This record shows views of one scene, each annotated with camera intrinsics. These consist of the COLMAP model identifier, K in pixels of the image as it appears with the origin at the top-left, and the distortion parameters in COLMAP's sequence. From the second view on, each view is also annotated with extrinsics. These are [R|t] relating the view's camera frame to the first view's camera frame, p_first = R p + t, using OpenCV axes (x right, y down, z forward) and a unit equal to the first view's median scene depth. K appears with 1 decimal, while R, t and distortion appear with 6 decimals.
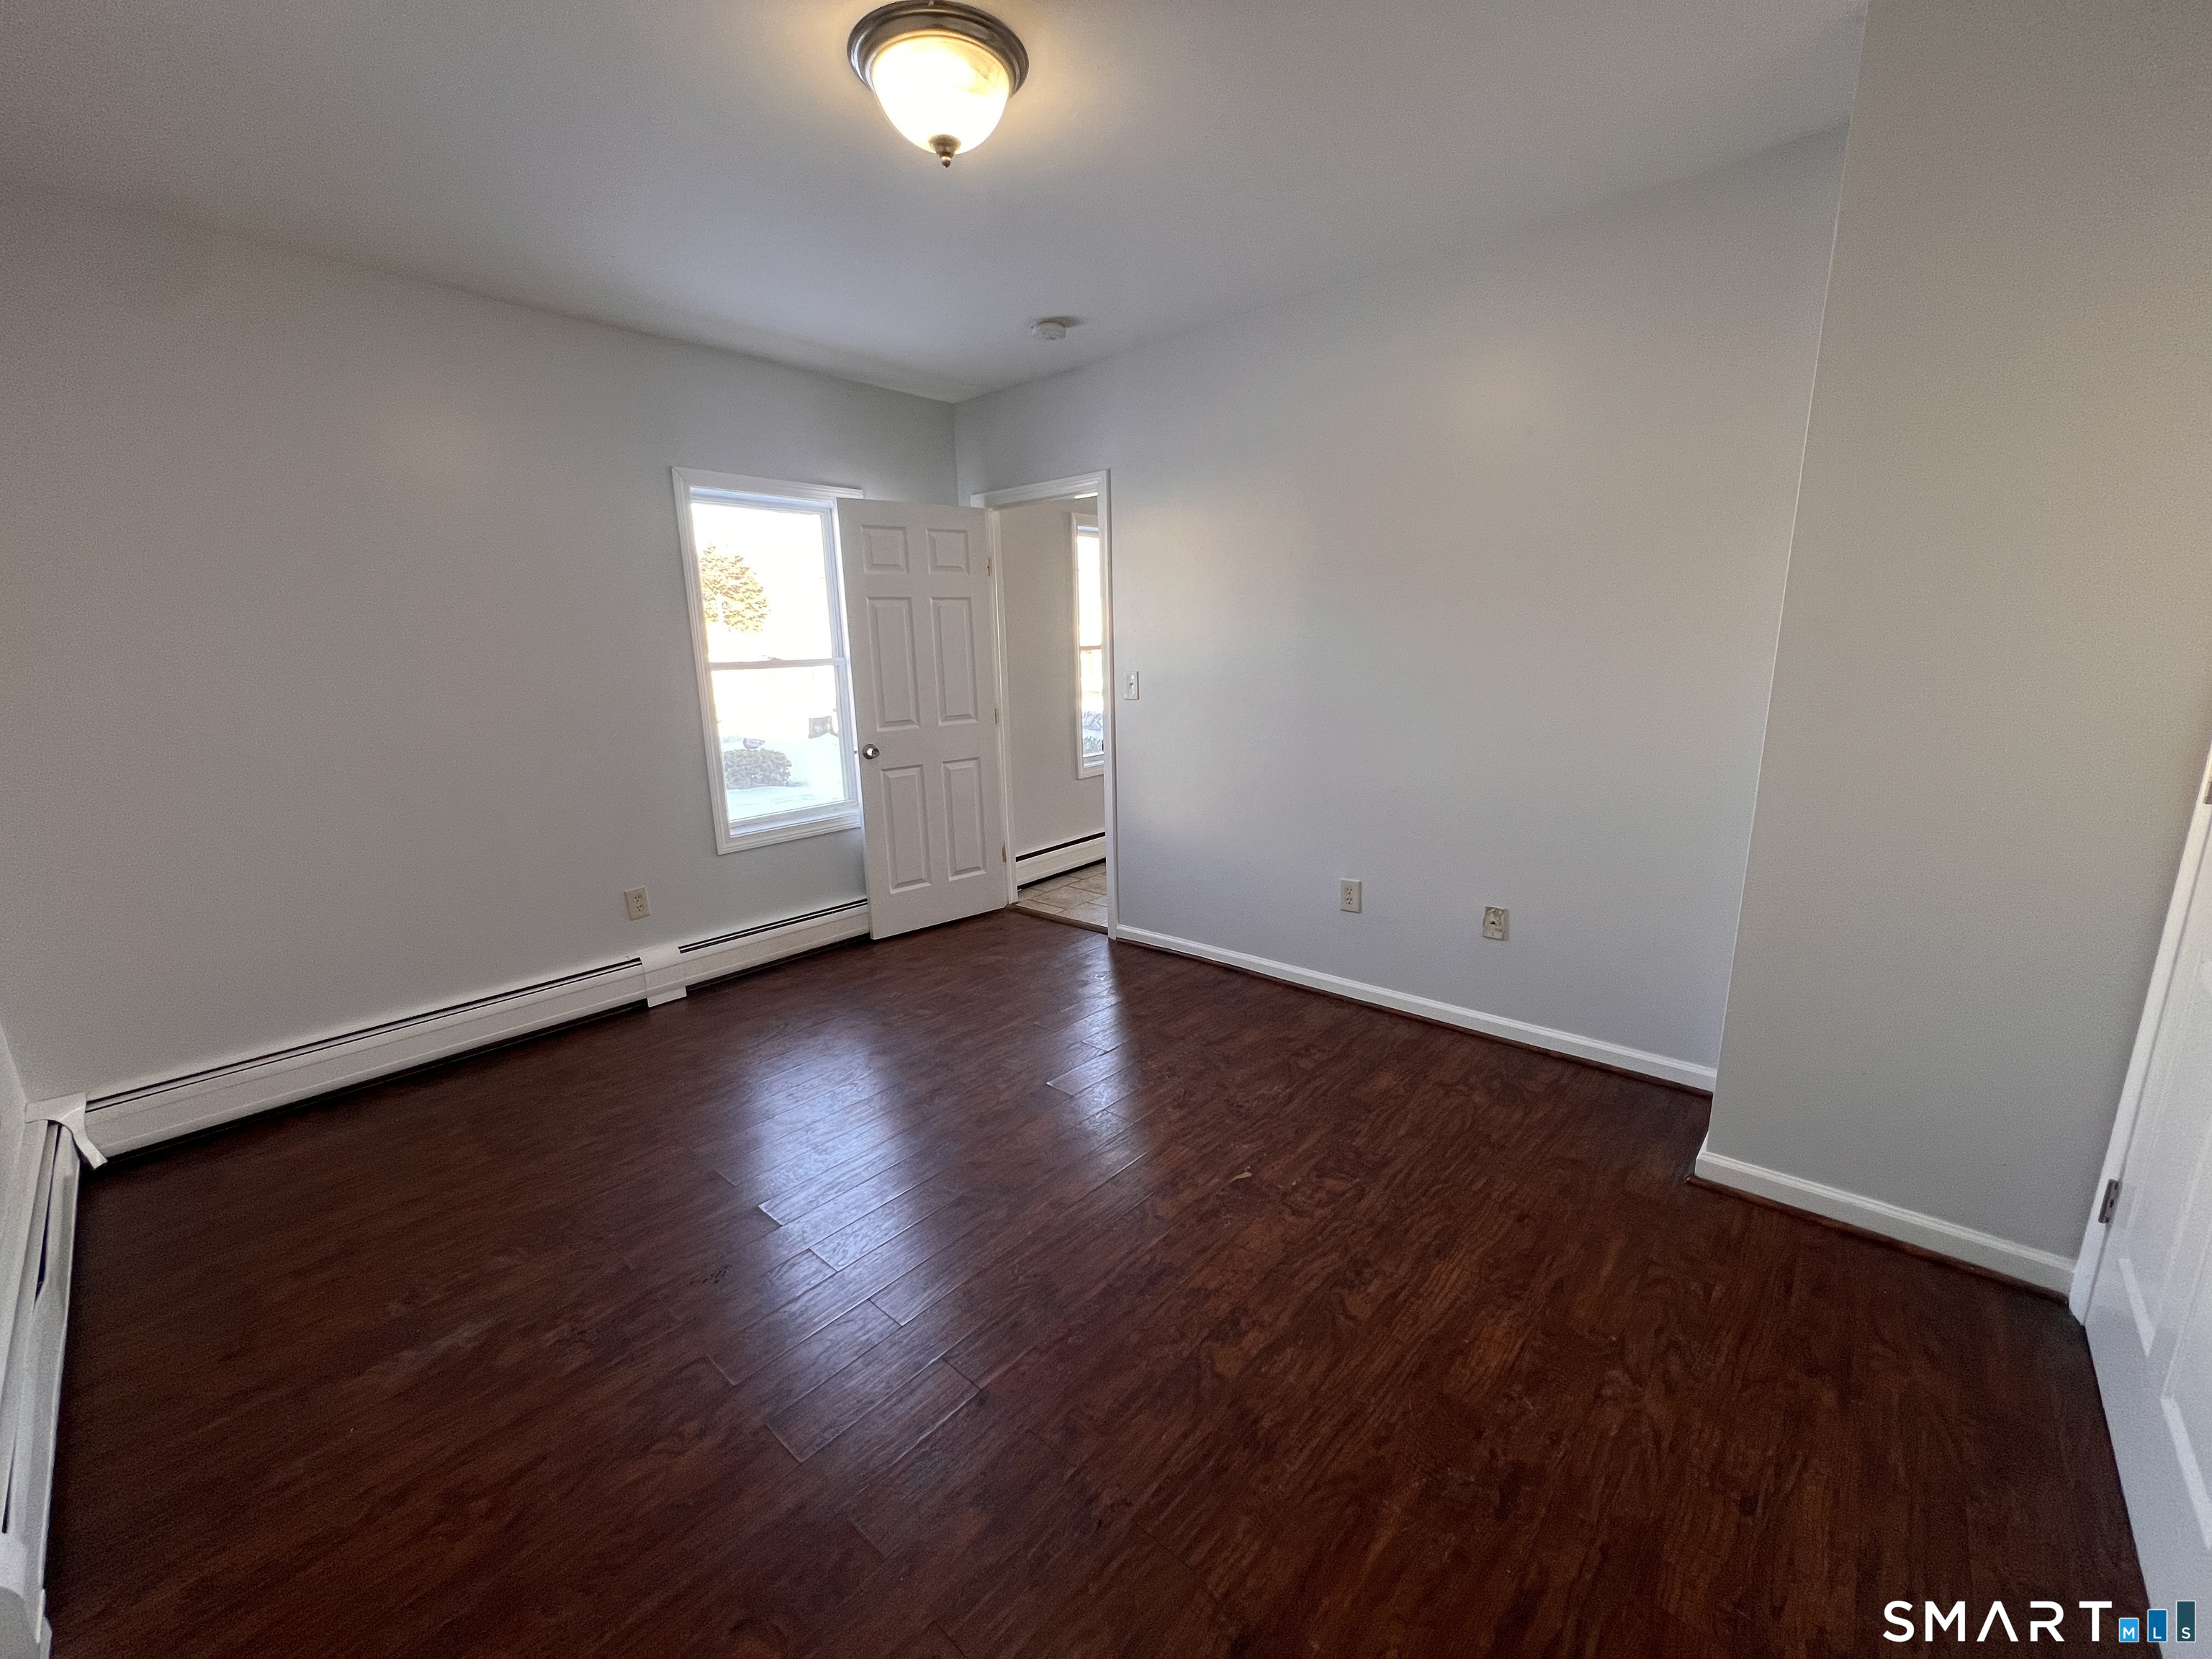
lens RADIAL K [[792.9, 0, 1106.0], [0, 792.9, 829.5], [0, 0, 1]] dist [0.001254, -0.000005]
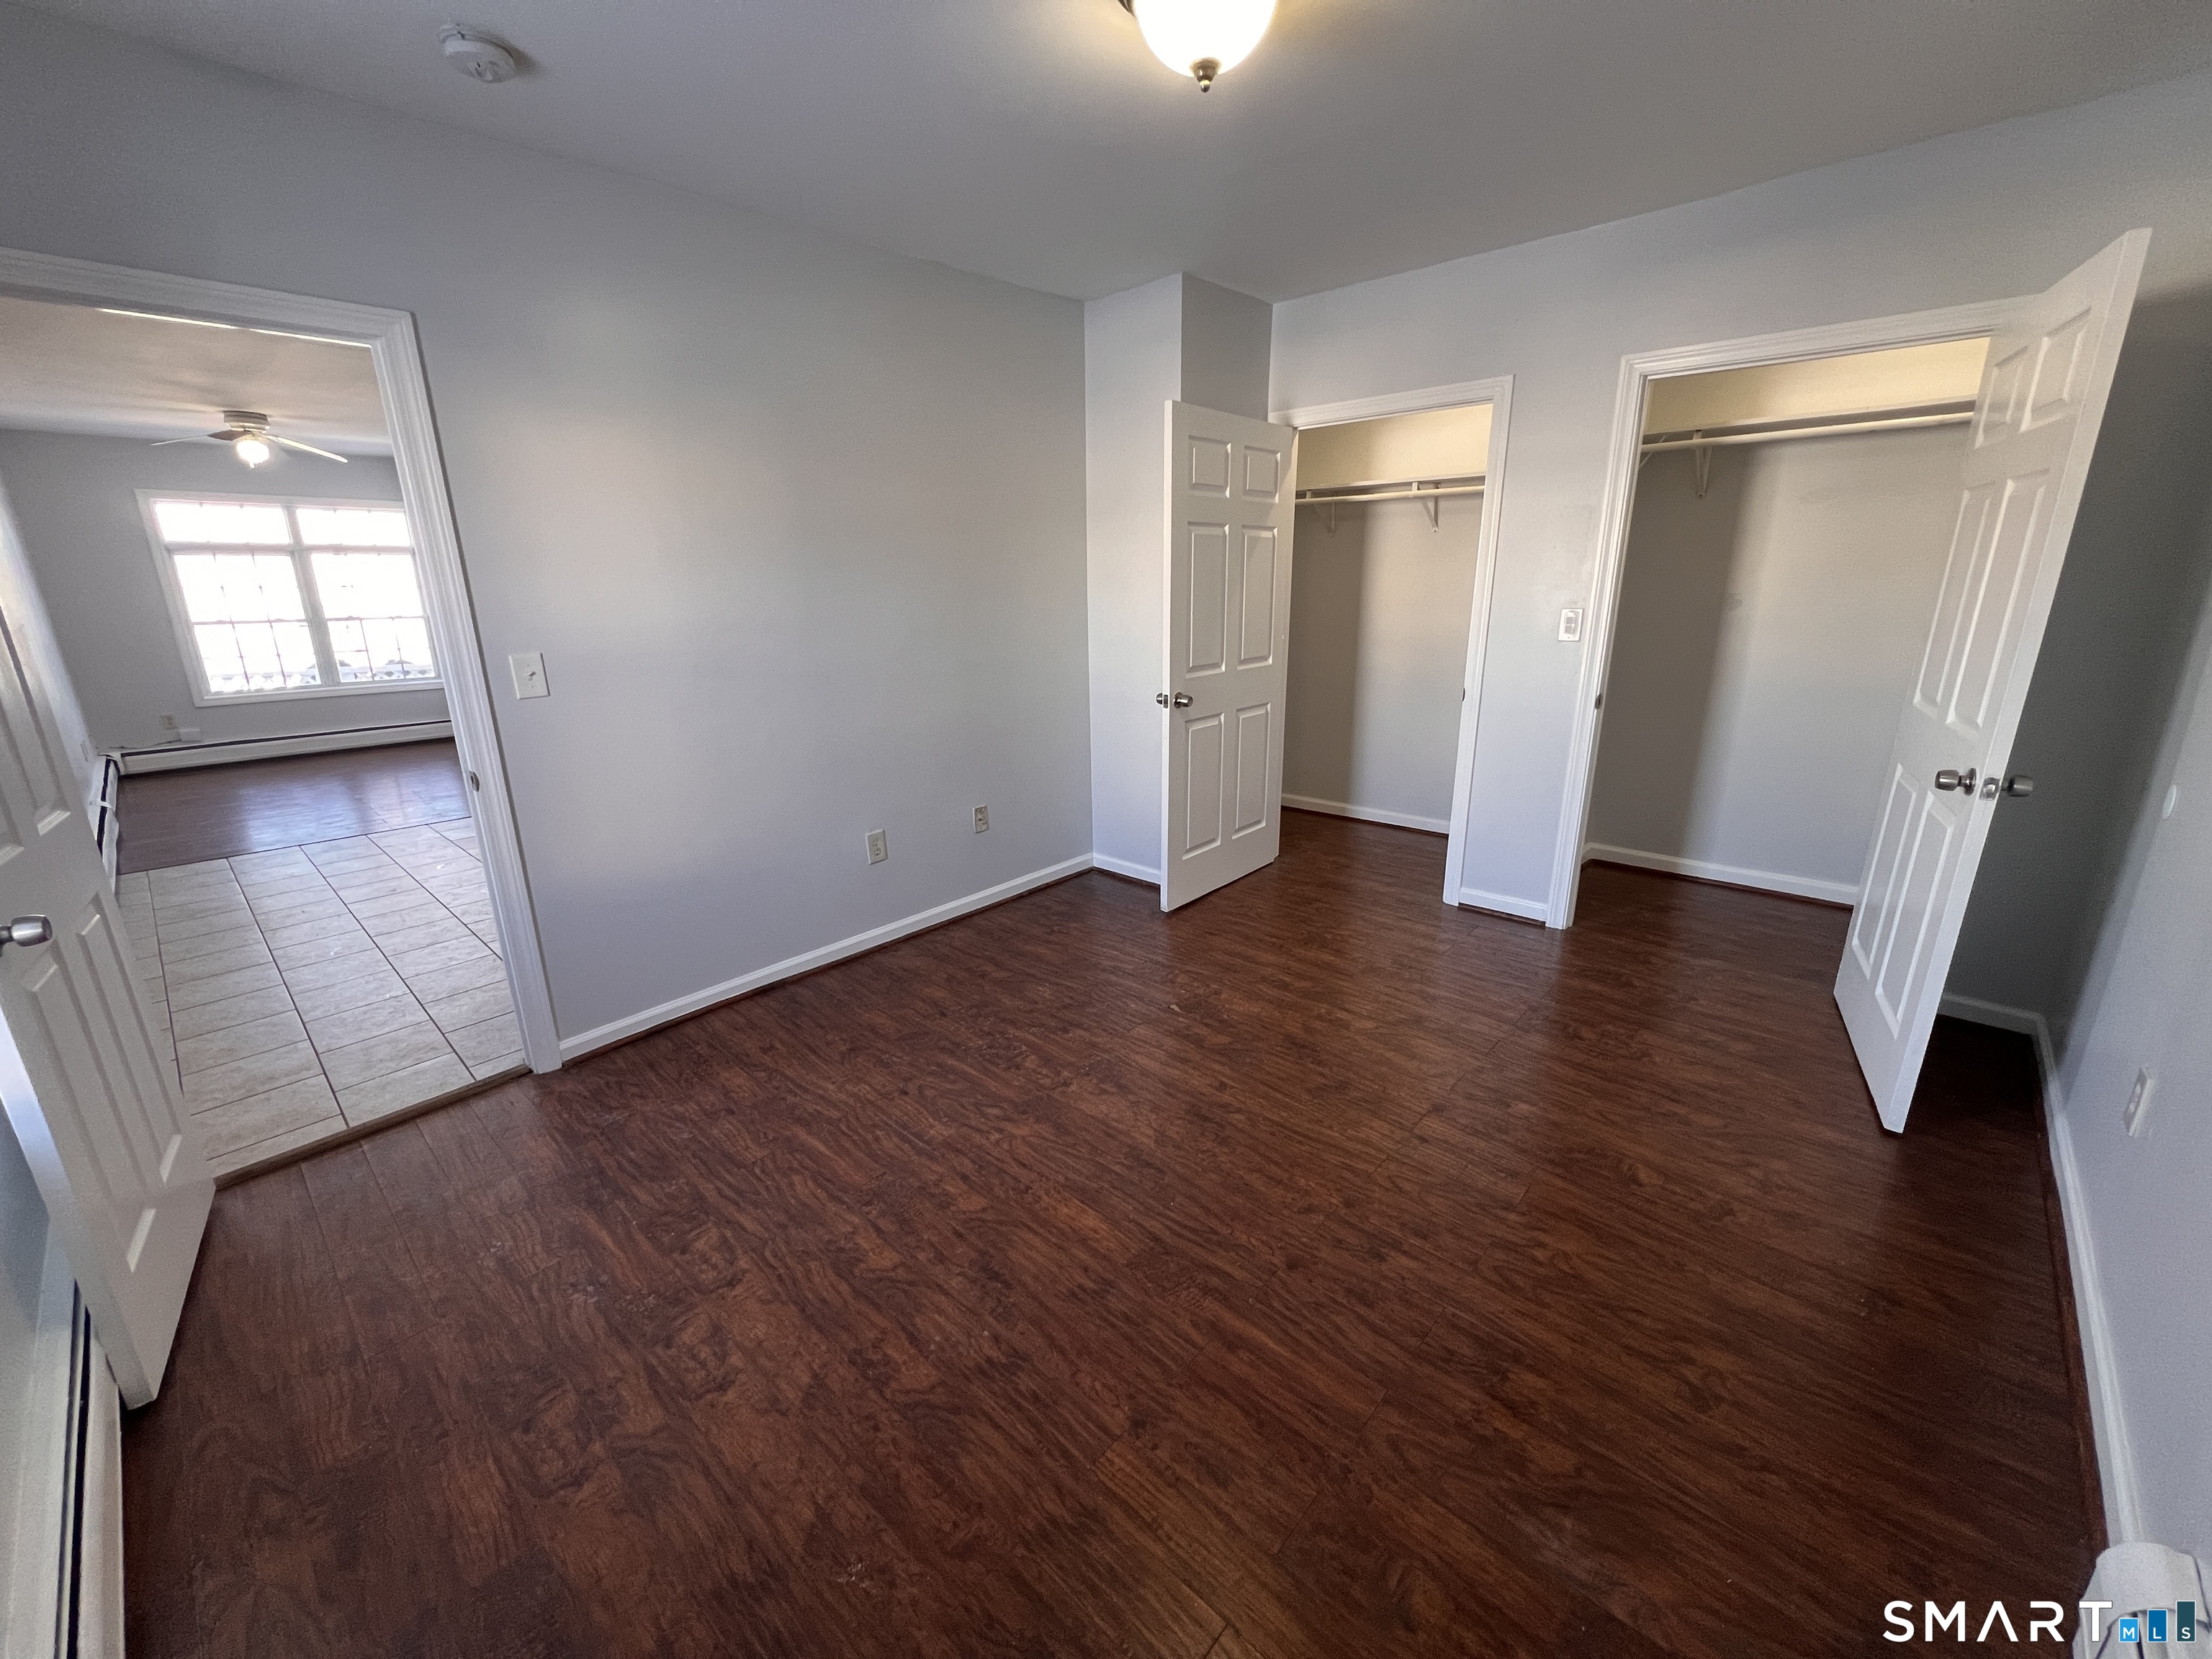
lens RADIAL K [[883.4, 0, 1099.7], [0, 883.4, 823.8], [0, 0, 1]] dist [-0.001399, 0.000064]
pose [[0.066087, -0.246248, 0.966951, -0.801474], [0.248648, 0.942563, 0.223044, -0.122344], [-0.966337, 0.225690, 0.123520, 0.649768]]
